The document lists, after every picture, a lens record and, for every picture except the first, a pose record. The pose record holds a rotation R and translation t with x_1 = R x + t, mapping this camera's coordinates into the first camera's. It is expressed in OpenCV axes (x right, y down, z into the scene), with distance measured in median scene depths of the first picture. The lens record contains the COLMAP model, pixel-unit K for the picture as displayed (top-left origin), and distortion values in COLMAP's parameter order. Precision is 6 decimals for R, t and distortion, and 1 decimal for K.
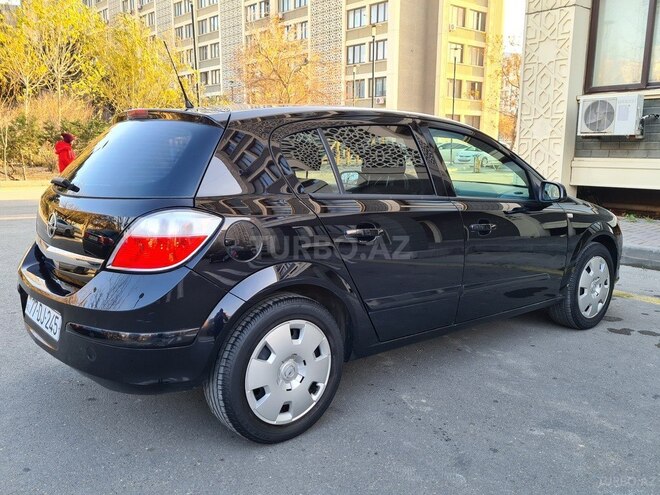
lens RADIAL K [[573.1, 0, 330.0], [0, 573.1, 247.5], [0, 0, 1]] dist [0.050871, -0.012562]
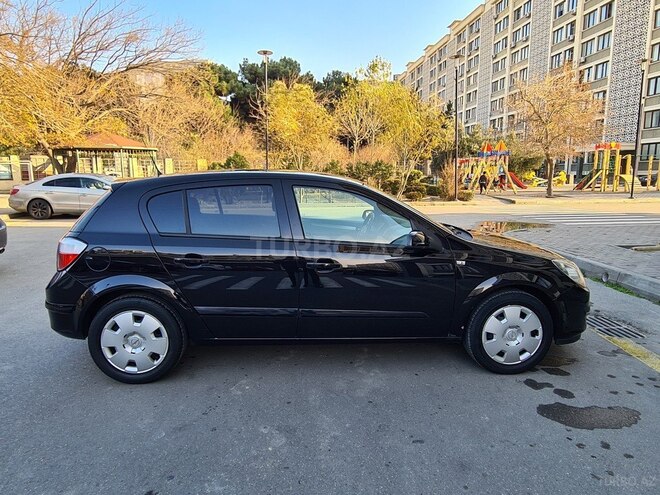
lens RADIAL K [[444.4, 0, 330.0], [0, 444.4, 247.5], [0, 0, 1]] dist [0.001442, -0.000726]
pose [[0.813210, 0.083802, -0.575906, 0.921037], [-0.089267, 0.995829, 0.018857, -0.104097], [0.575084, 0.036075, 0.817299, 0.243944]]
